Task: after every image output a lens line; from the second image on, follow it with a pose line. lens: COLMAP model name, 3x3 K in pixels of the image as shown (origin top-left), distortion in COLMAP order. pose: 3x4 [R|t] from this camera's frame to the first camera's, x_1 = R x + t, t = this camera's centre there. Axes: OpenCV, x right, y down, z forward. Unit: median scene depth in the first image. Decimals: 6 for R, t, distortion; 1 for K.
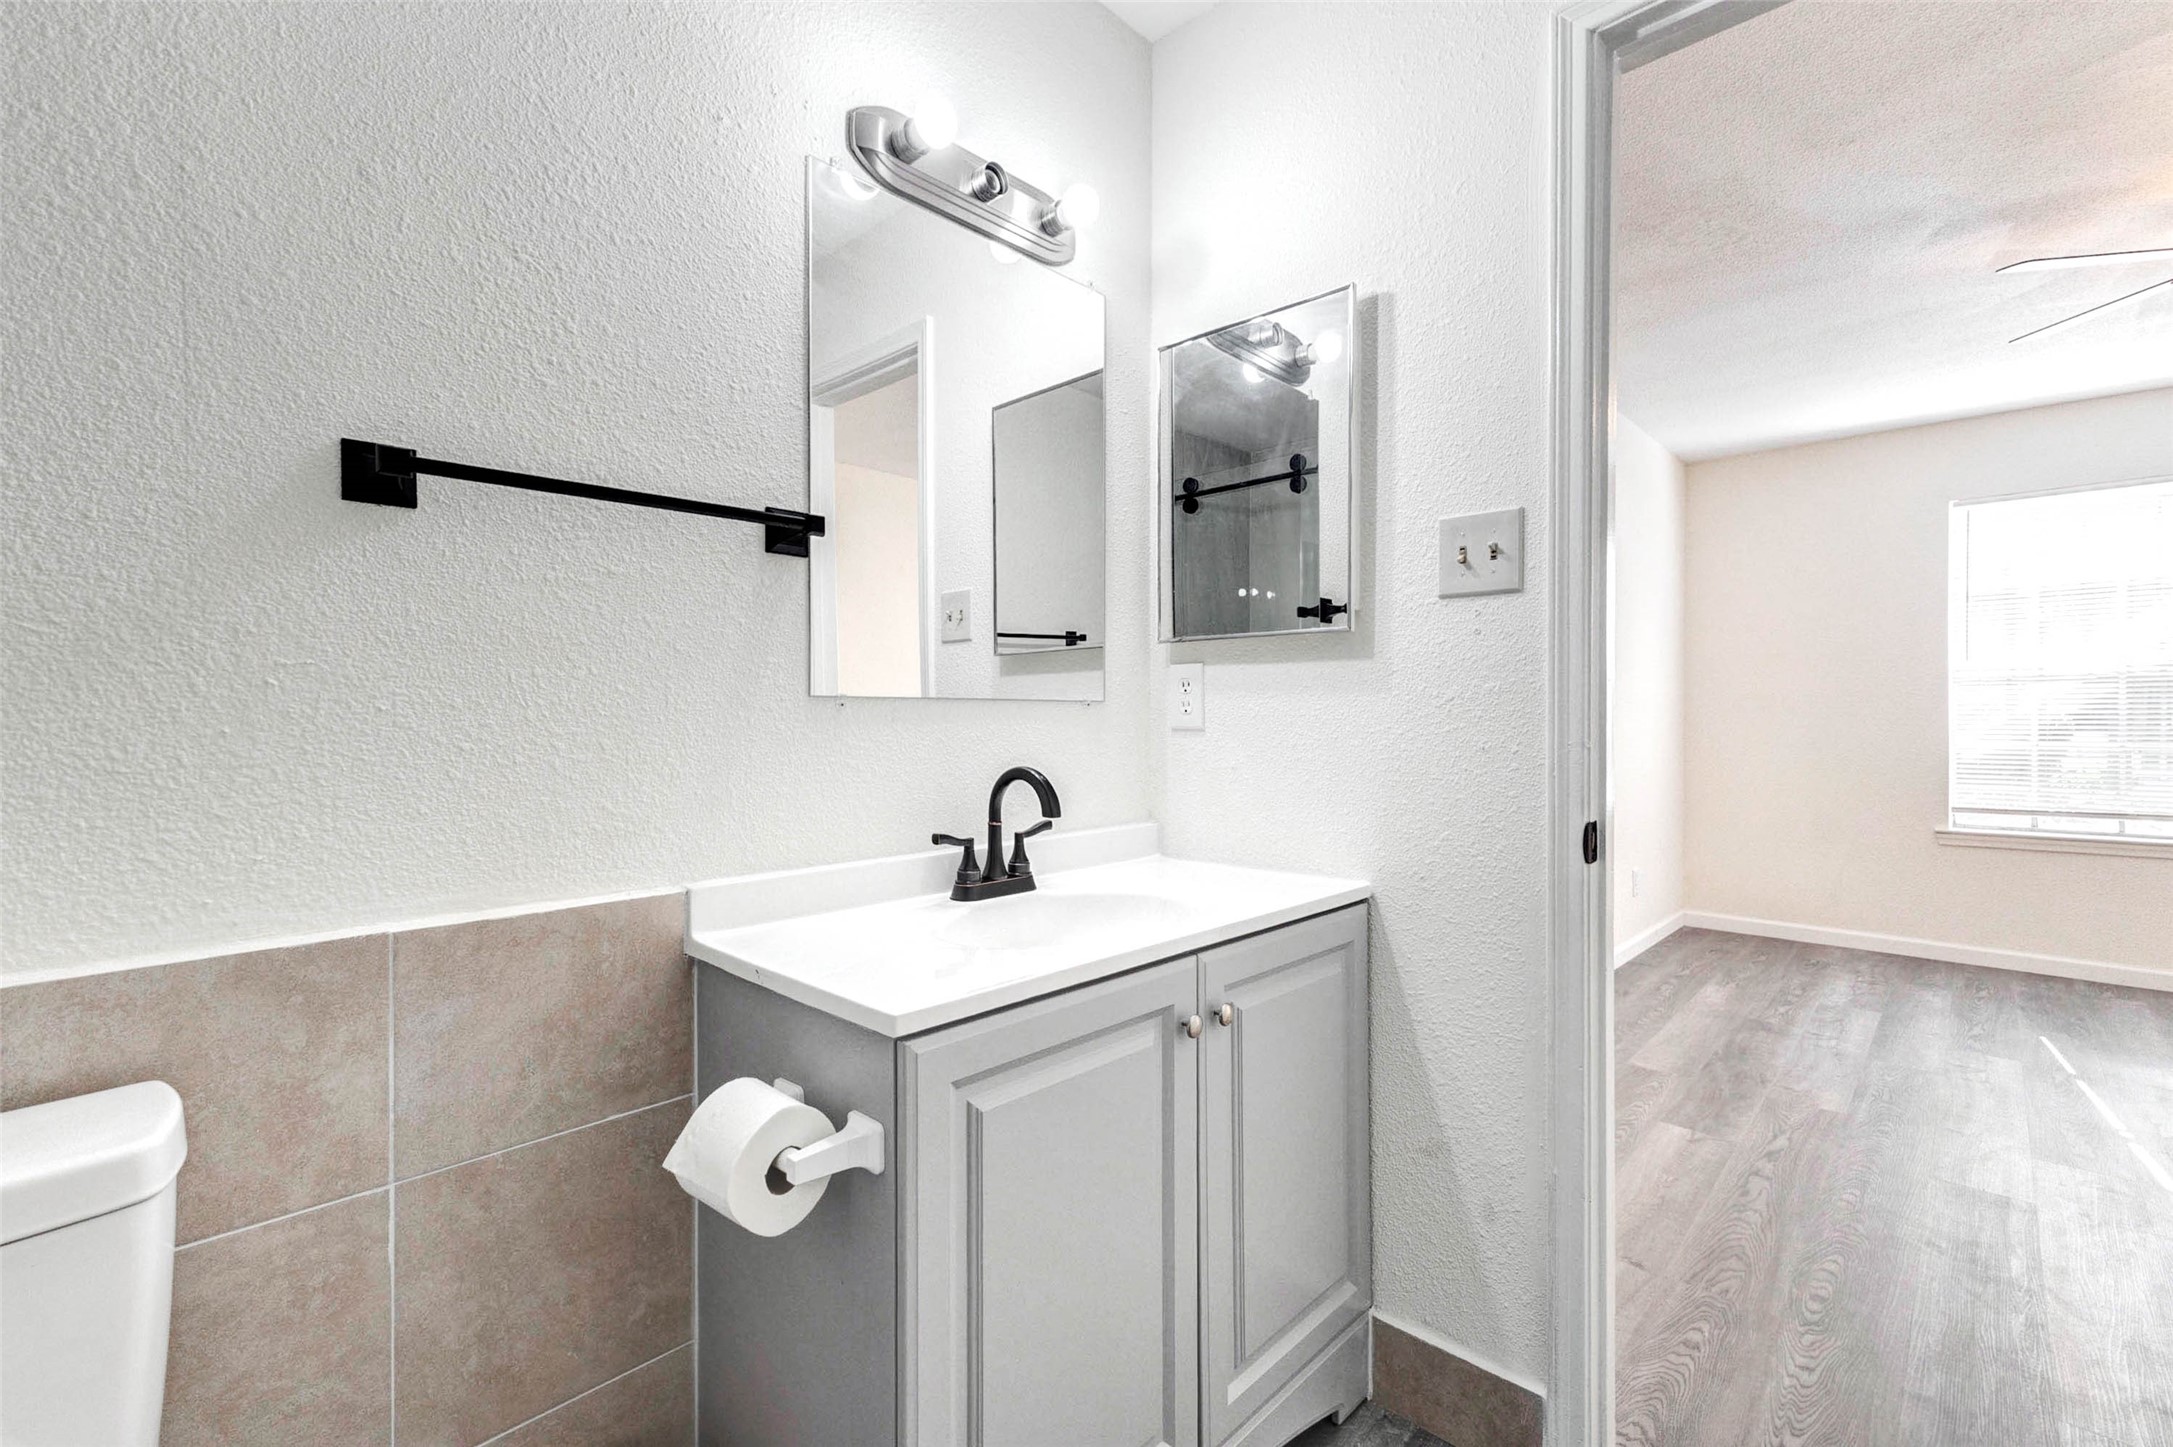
lens RADIAL K [[936.2, 0, 1091.3], [0, 936.2, 737.0], [0, 0, 1]] dist [0.008536, -0.002439]
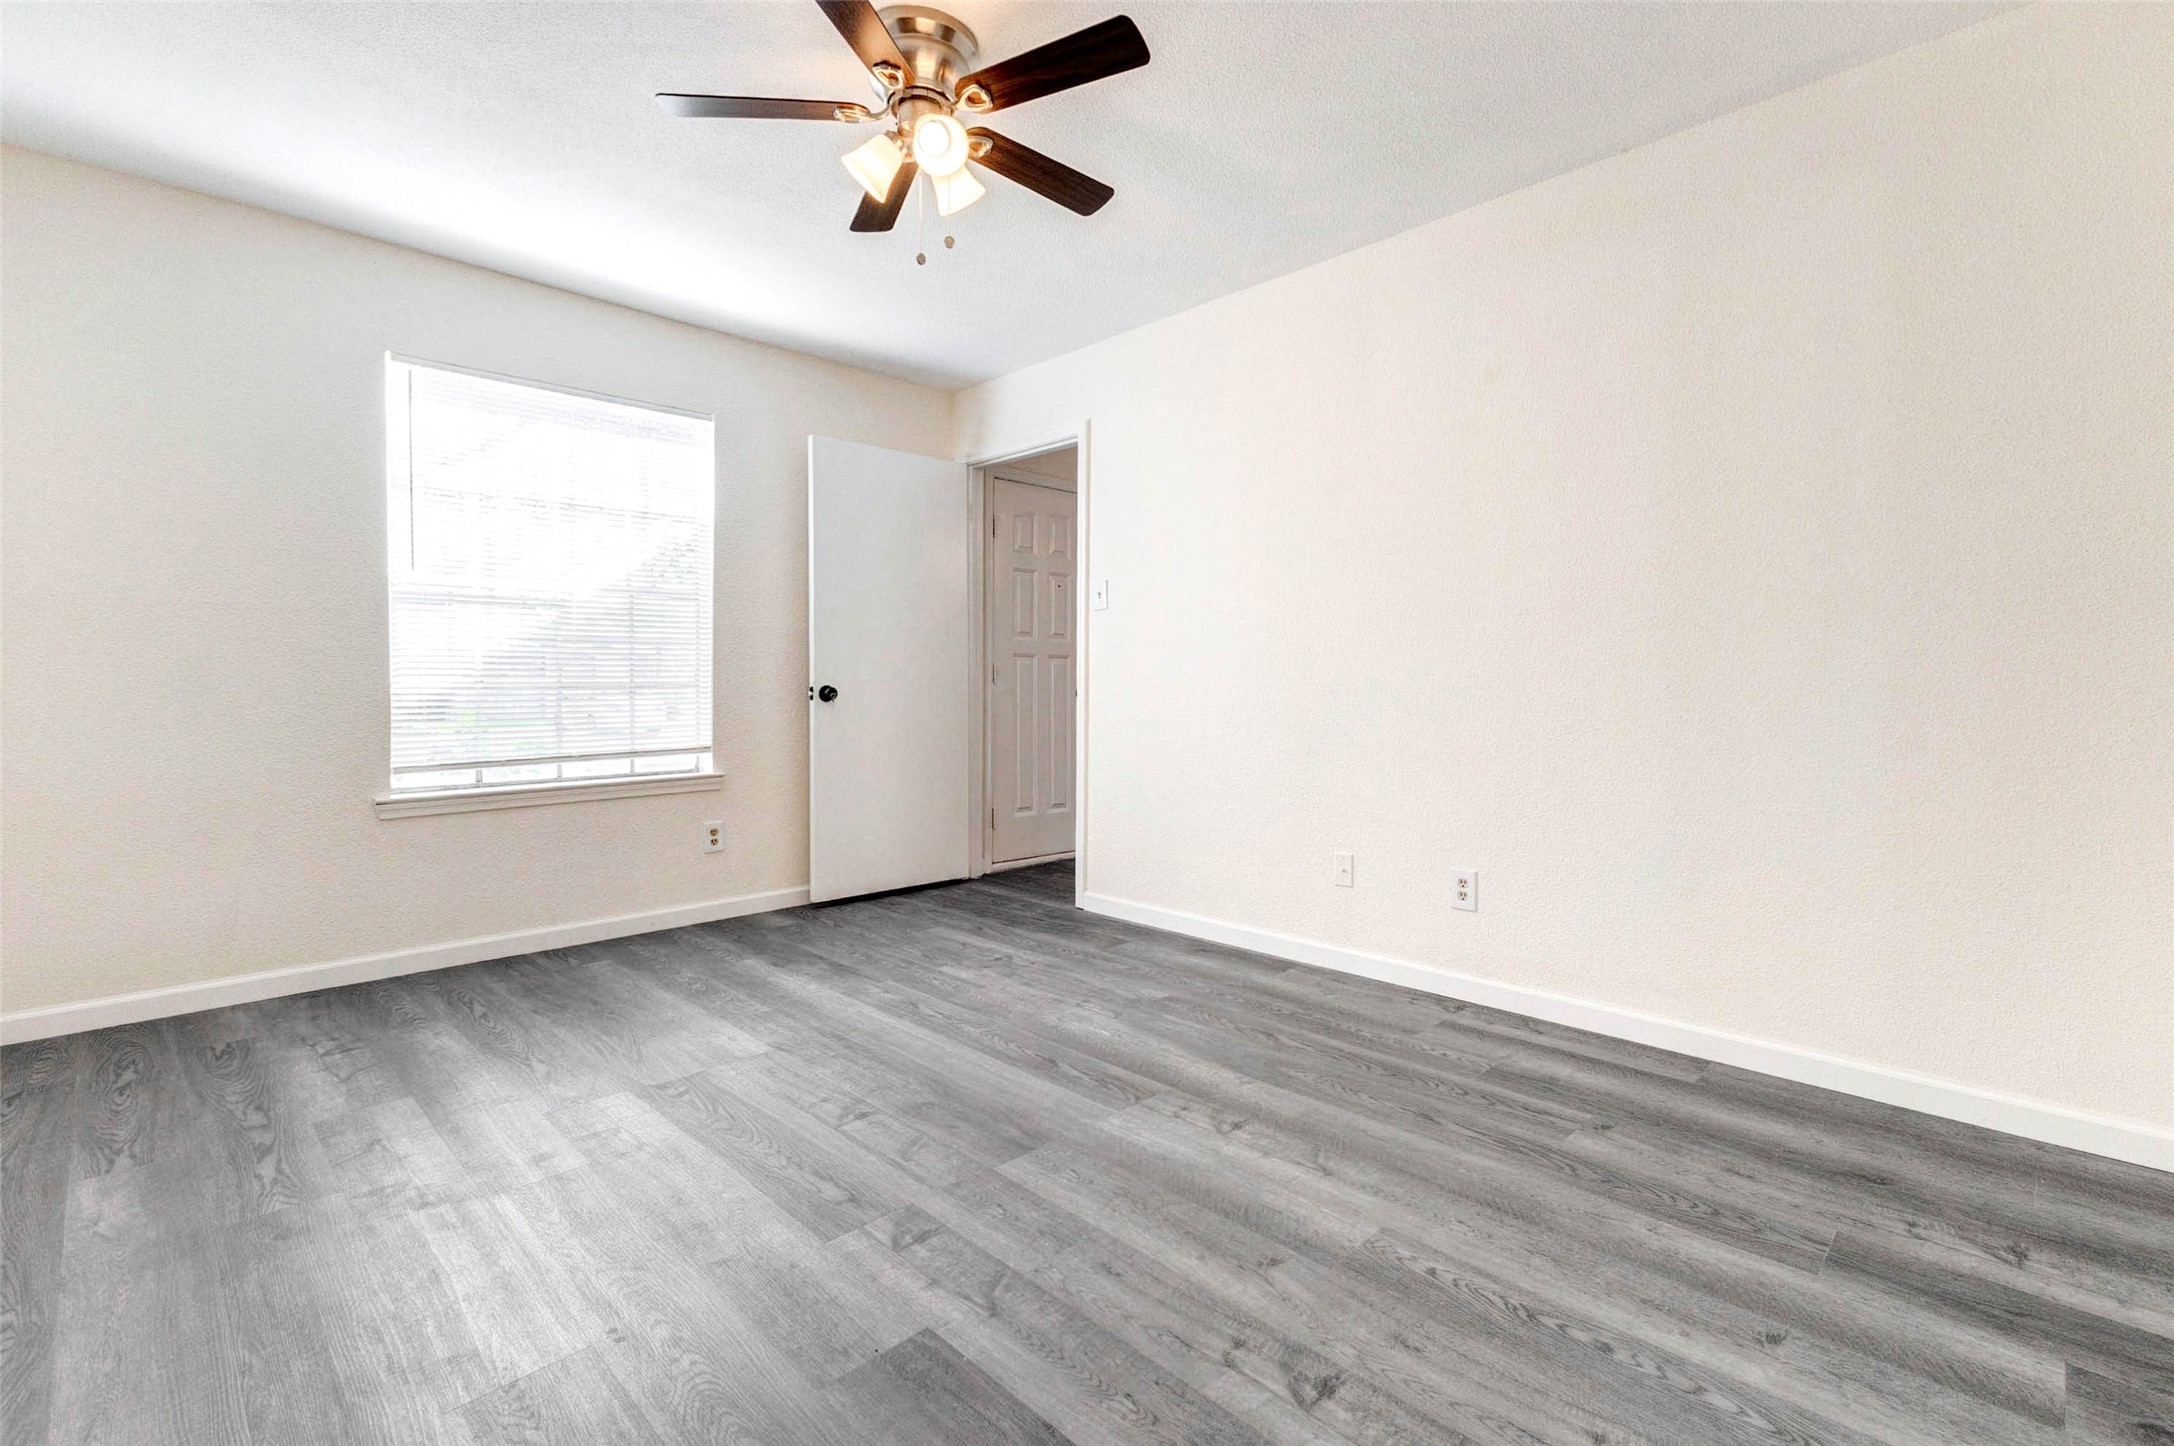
lens RADIAL K [[936.6, 0, 1061.6], [0, 936.6, 686.3], [0, 0, 1]] dist [0.008536, -0.002439]
pose [[0.009384, 0.002709, 0.999952, 0.183741], [0.029187, 0.999570, -0.002981, 0.029145], [-0.999530, 0.029214, 0.009301, 0.475640]]
